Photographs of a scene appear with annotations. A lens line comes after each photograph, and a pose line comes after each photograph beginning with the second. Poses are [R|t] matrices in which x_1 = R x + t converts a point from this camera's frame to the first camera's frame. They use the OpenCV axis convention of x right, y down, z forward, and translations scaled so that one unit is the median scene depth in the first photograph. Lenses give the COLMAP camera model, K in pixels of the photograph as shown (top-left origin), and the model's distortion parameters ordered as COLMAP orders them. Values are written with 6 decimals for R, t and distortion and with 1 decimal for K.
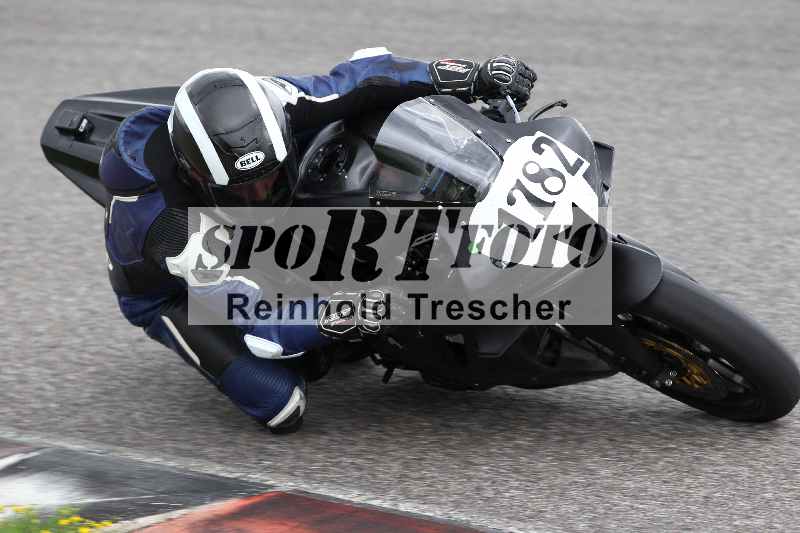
lens RADIAL K [[3996.9, 0, 364.9], [0, 3996.9, 241.6], [0, 0, 1]] dist [1.066097, 0.000000]
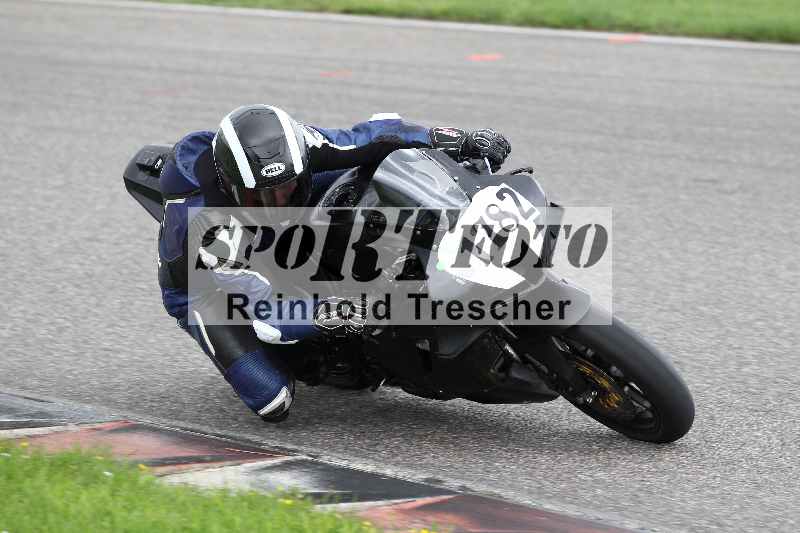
lens RADIAL K [[5867.4, 0, 399.8], [0, 5867.4, 266.0], [0, 0, 1]] dist [-0.201614, 0.000000]
pose [[0.991510, 0.122117, -0.044675, 0.094726], [-0.125848, 0.987647, -0.093358, 0.172036], [0.032723, 0.098188, 0.994630, -0.826514]]
